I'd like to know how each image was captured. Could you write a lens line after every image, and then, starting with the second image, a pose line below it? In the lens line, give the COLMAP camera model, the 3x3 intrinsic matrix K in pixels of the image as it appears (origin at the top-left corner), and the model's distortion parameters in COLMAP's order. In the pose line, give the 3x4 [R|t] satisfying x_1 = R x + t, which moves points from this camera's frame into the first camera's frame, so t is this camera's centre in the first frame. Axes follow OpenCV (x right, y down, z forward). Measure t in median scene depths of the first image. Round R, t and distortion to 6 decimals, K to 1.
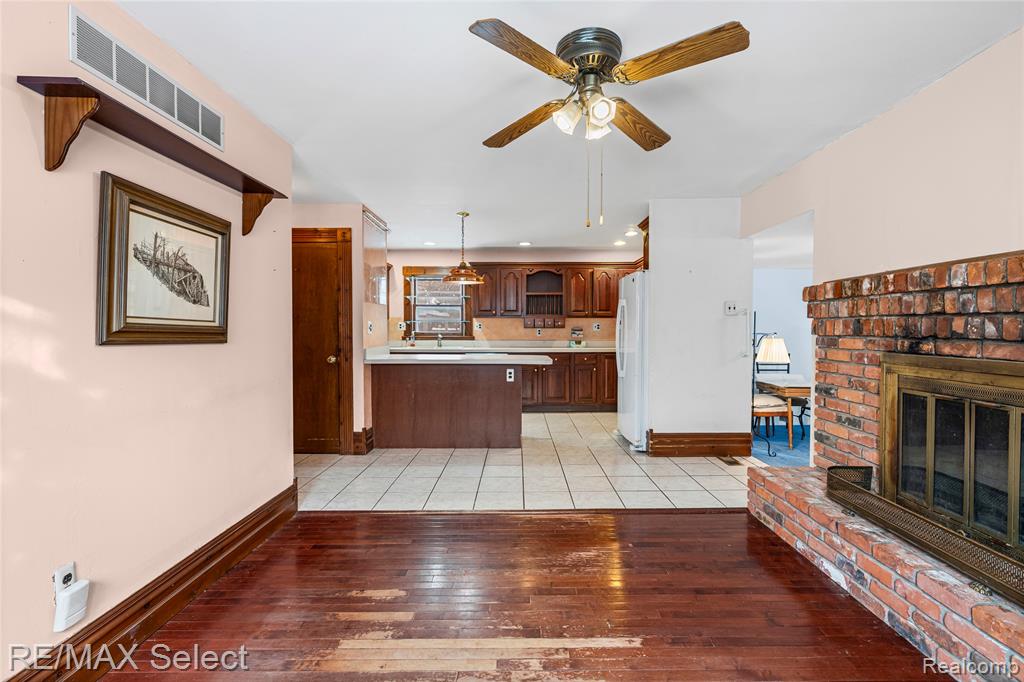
lens RADIAL K [[472.6, 0, 516.3], [0, 472.6, 332.2], [0, 0, 1]] dist [-0.003759, -0.000262]
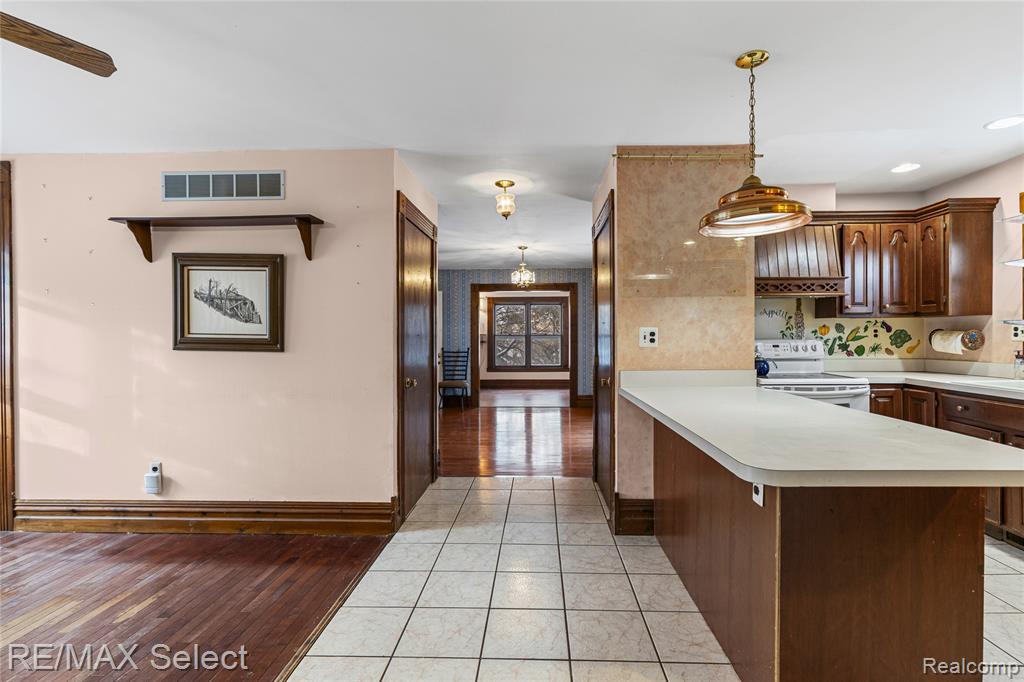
lens RADIAL K [[472.6, 0, 516.8], [0, 472.6, 340.6], [0, 0, 1]] dist [-0.003759, -0.000262]
pose [[-0.031328, 0.005439, -0.999494, 0.707894], [-0.002584, 0.999981, 0.005523, -0.017489], [0.999506, 0.002755, -0.031313, 1.908957]]
